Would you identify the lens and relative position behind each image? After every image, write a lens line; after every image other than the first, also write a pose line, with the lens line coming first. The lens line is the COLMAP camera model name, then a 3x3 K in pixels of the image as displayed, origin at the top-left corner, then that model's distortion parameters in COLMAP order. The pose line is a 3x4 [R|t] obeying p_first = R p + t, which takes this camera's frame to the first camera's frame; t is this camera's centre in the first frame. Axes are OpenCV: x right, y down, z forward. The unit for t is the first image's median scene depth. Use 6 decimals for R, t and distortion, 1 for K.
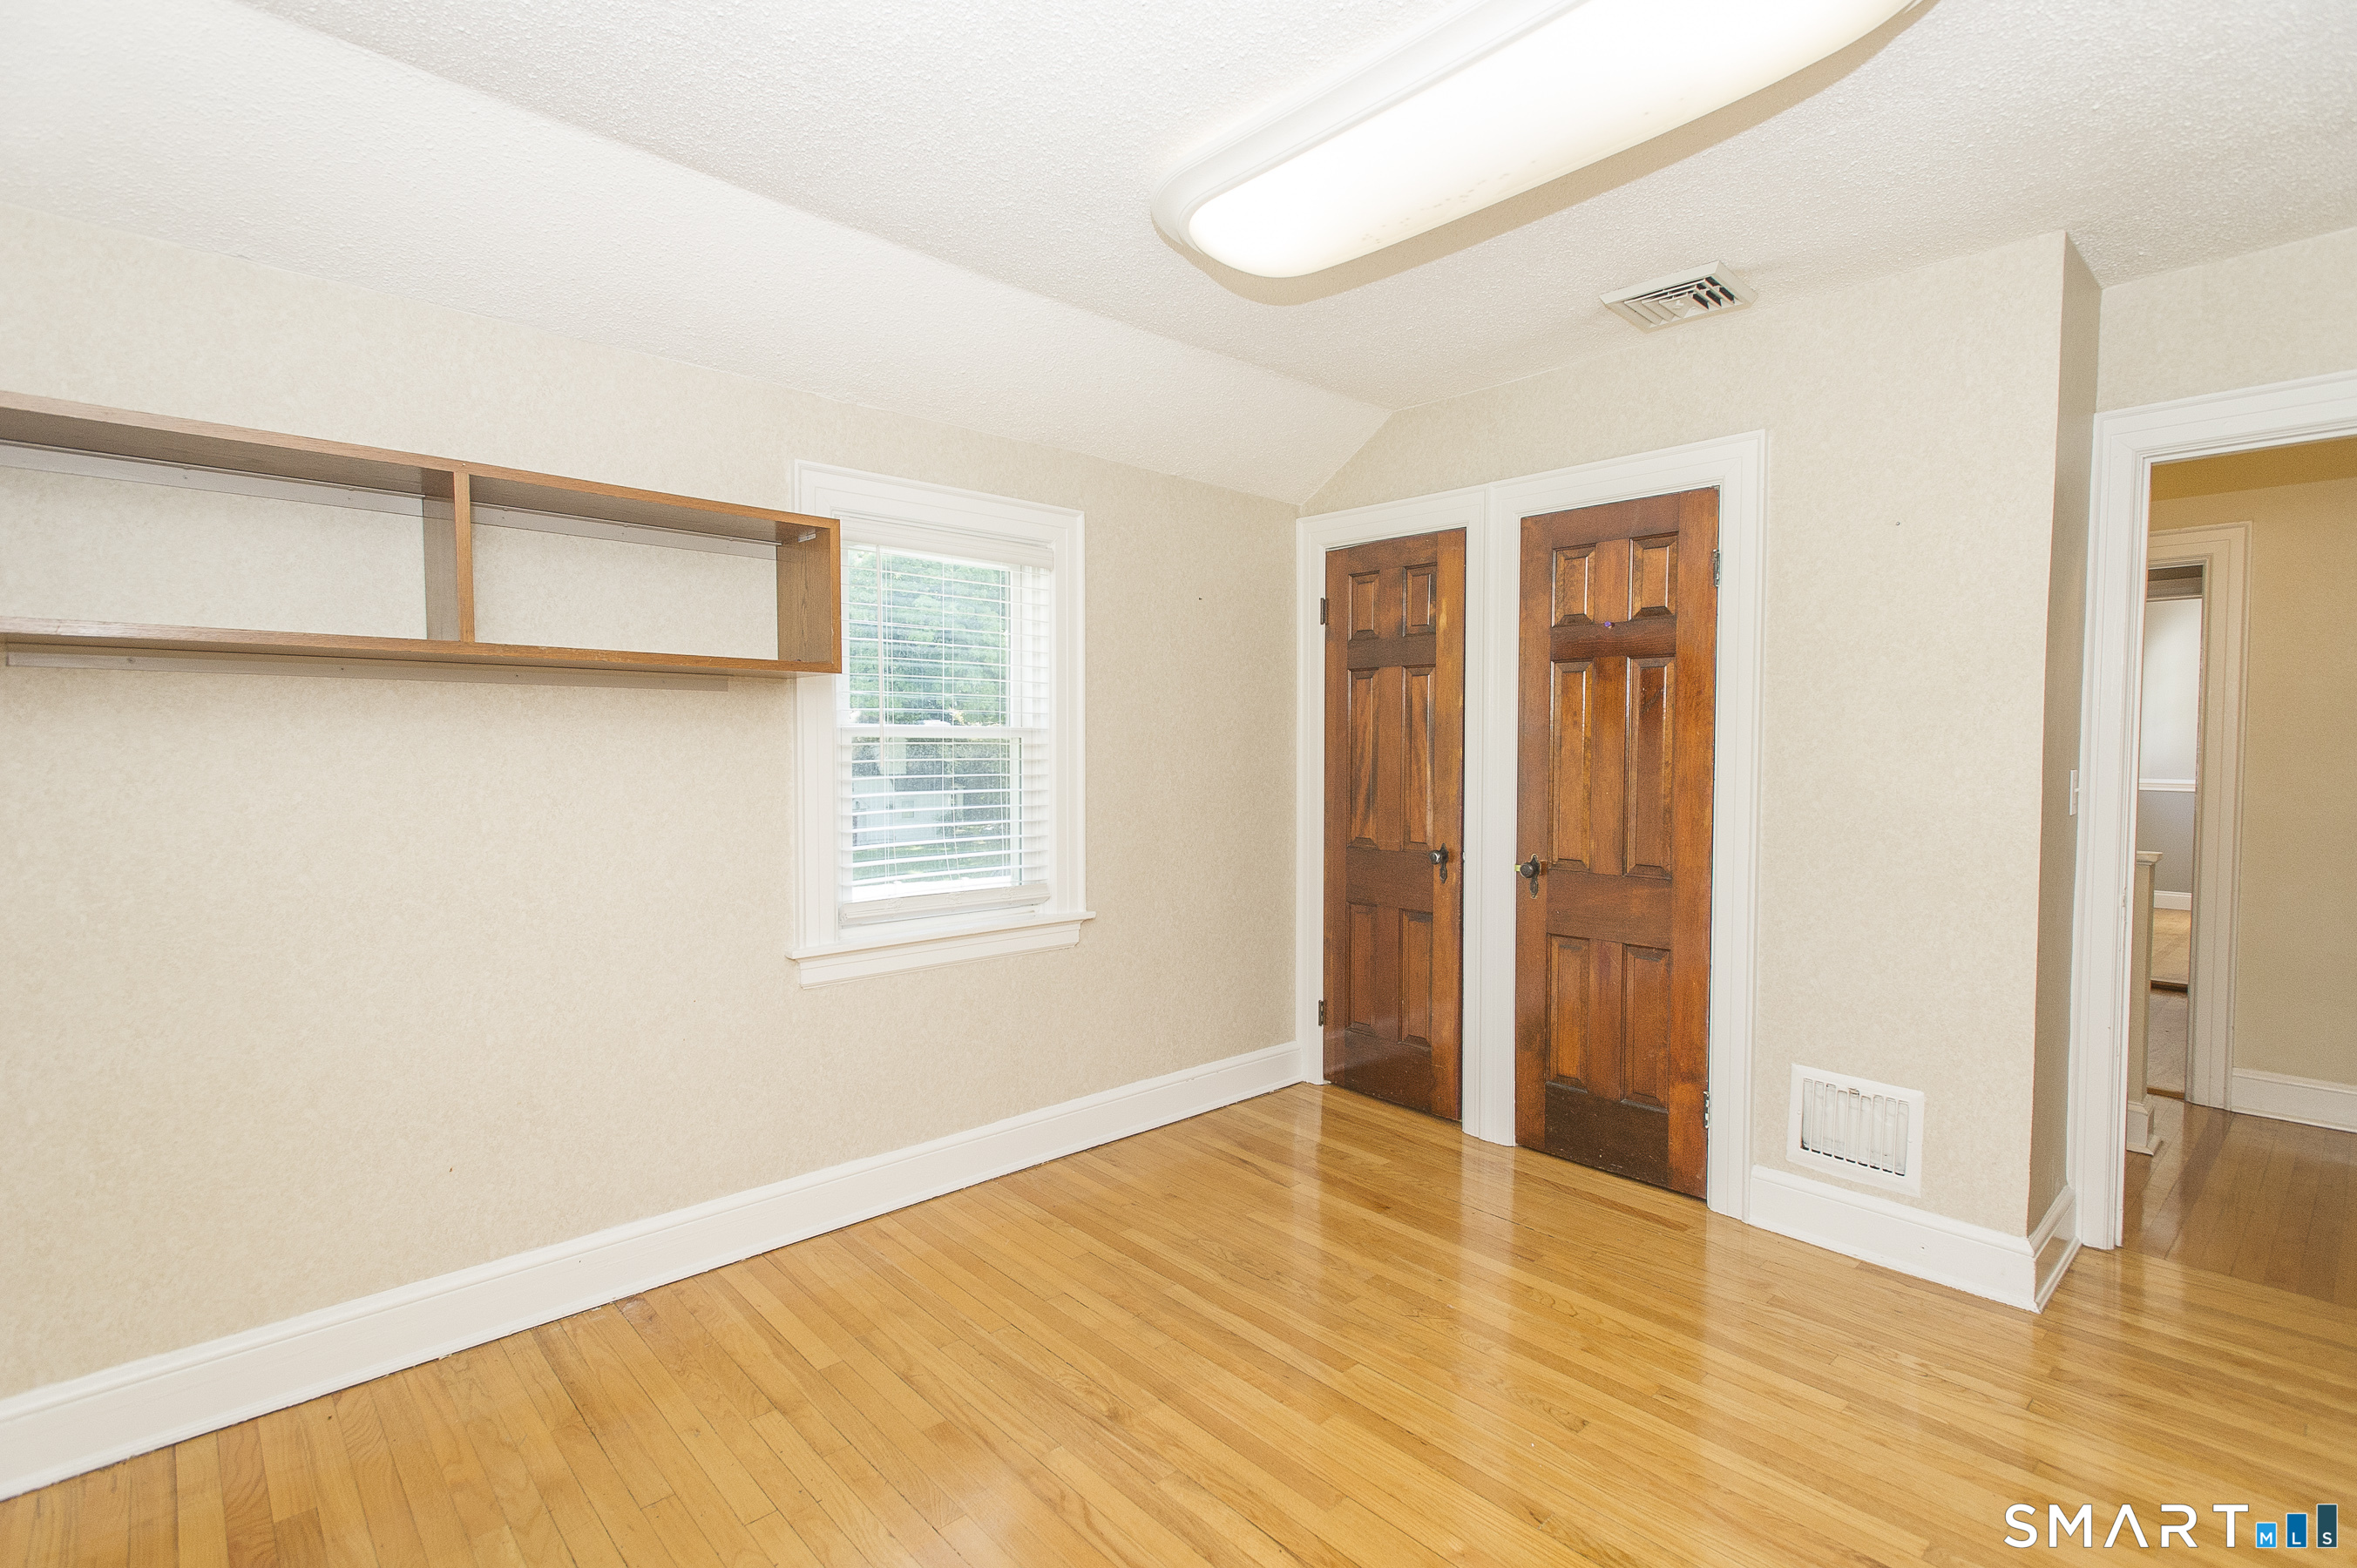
lens RADIAL K [[1101.7, 0, 1182.7], [0, 1101.7, 788.9], [0, 0, 1]] dist [0.026134, 0.000177]
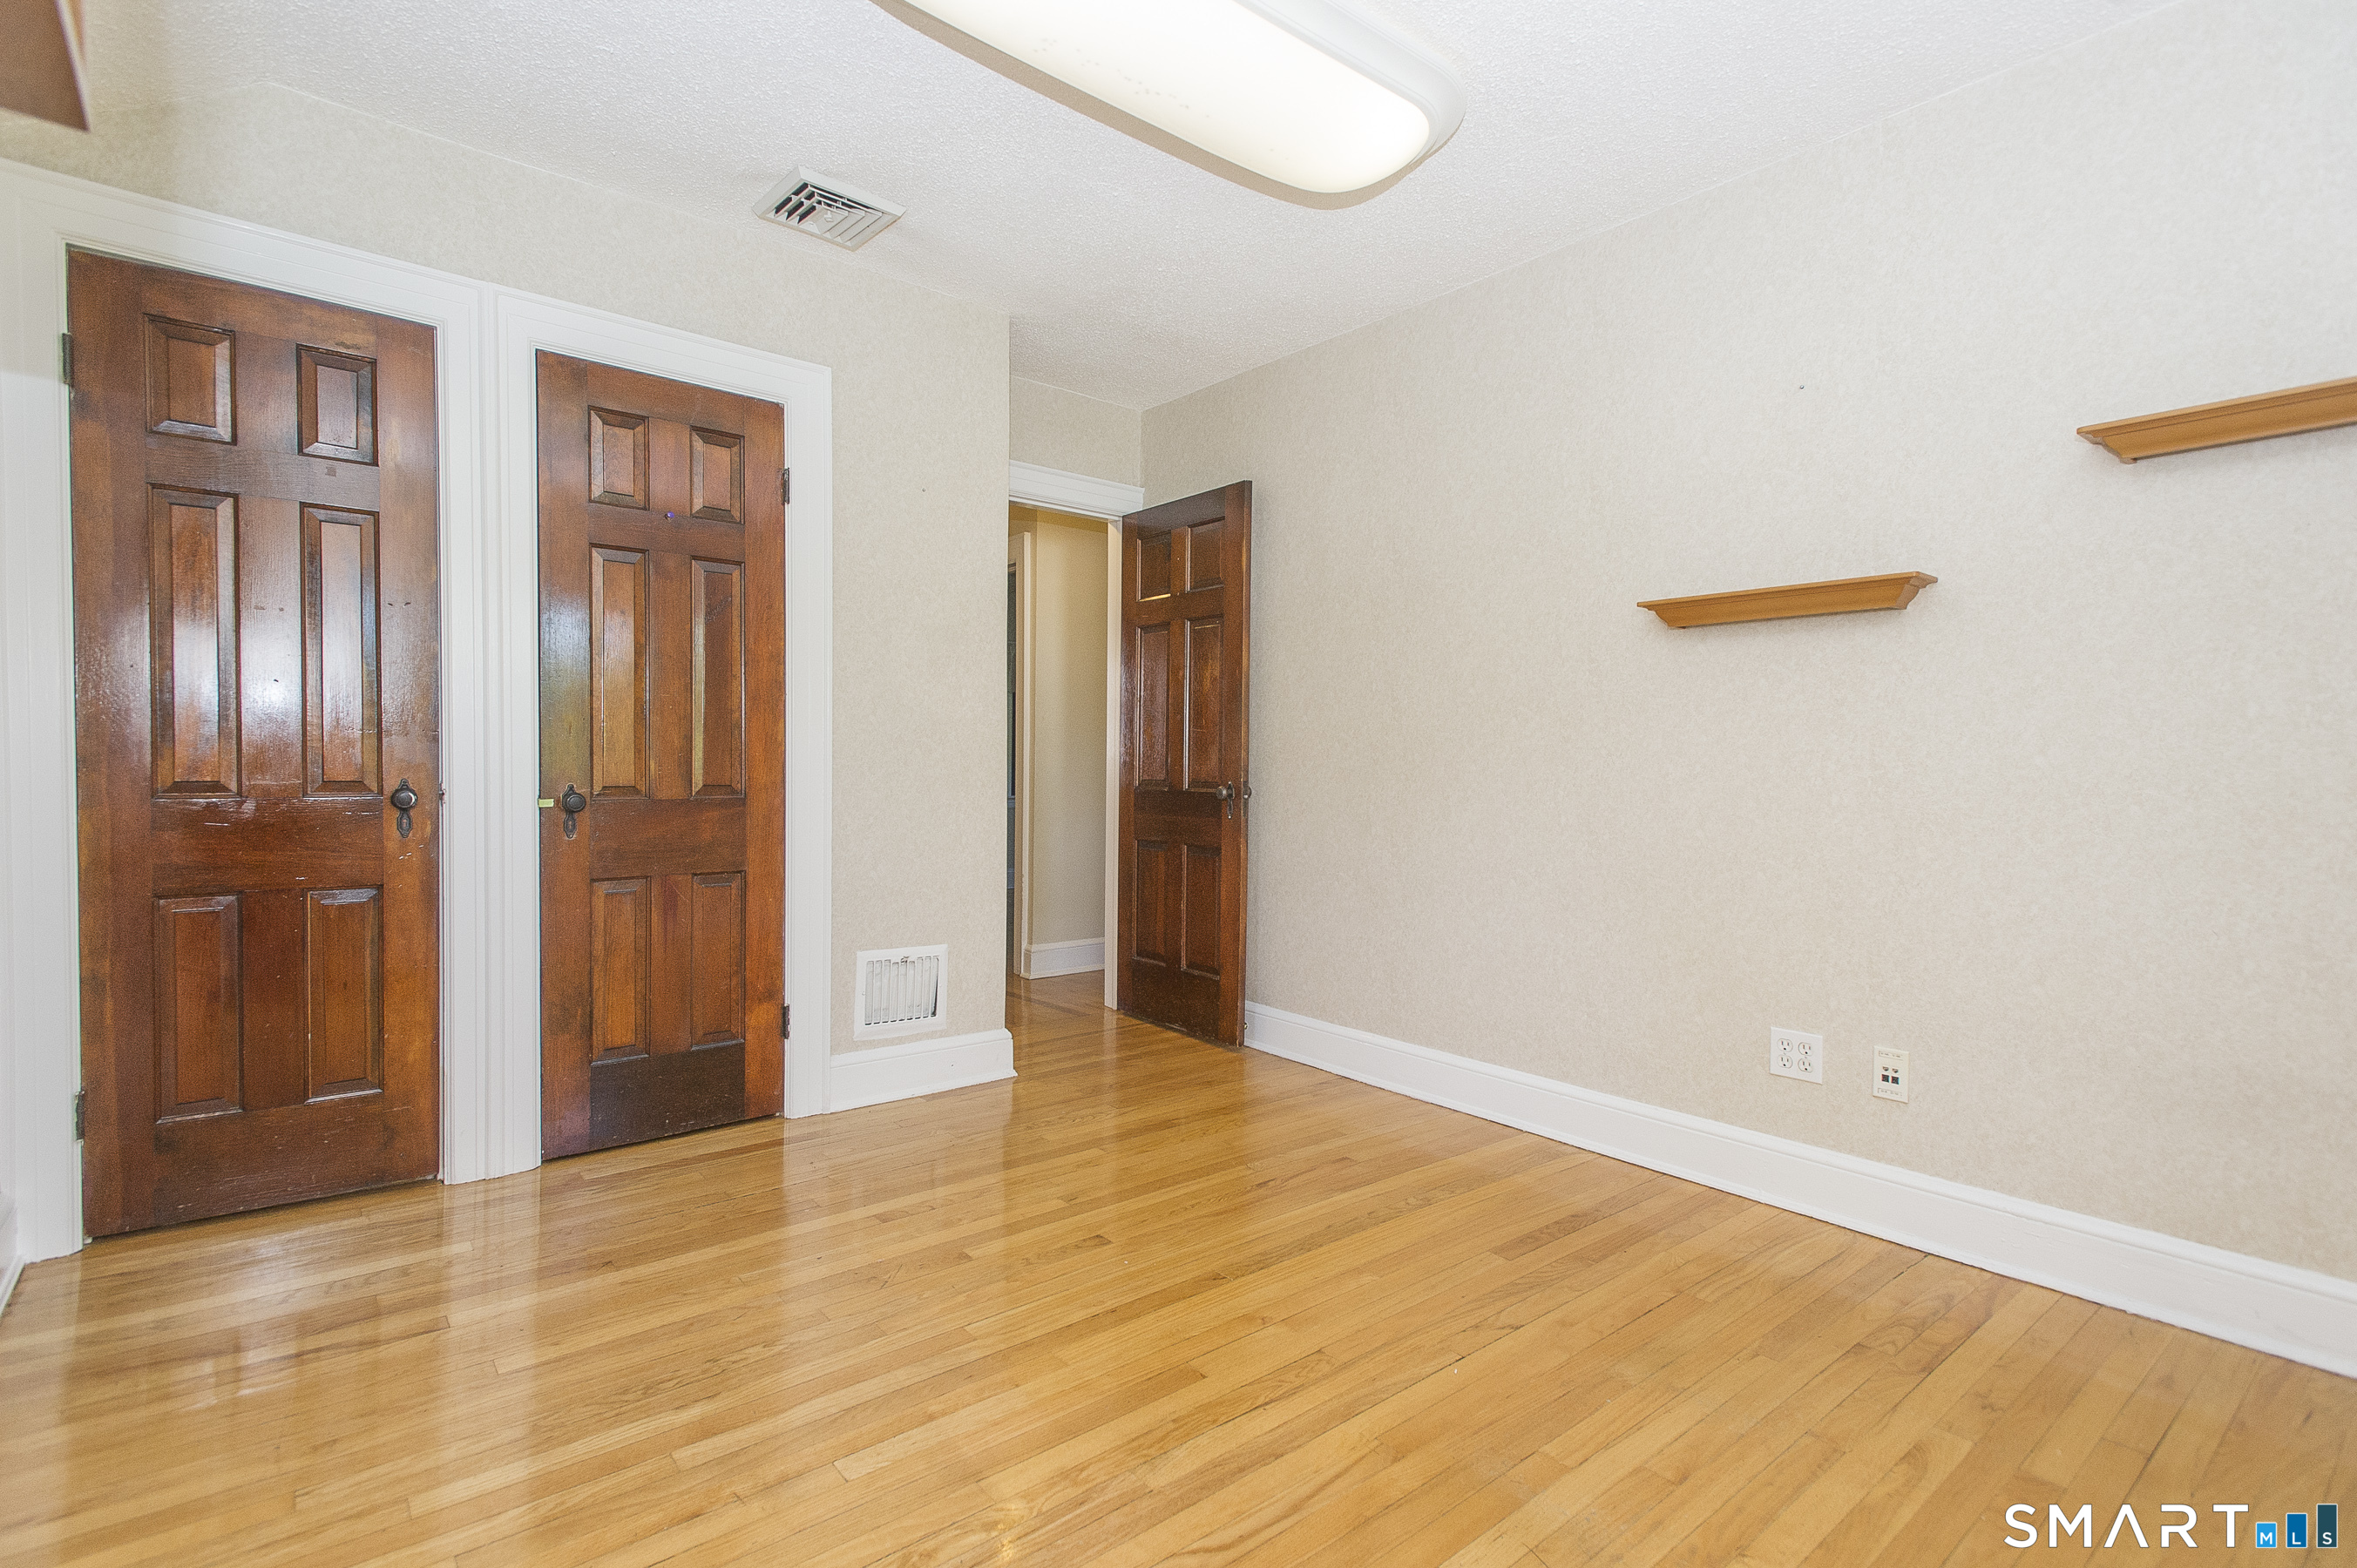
lens RADIAL K [[1101.7, 0, 1182.7], [0, 1101.7, 788.9], [0, 0, 1]] dist [0.026134, 0.000177]
pose [[0.063822, -0.025107, 0.997645, -0.495227], [0.029744, 0.999287, 0.023246, 0.063326], [-0.997518, 0.028190, 0.064524, 0.559647]]
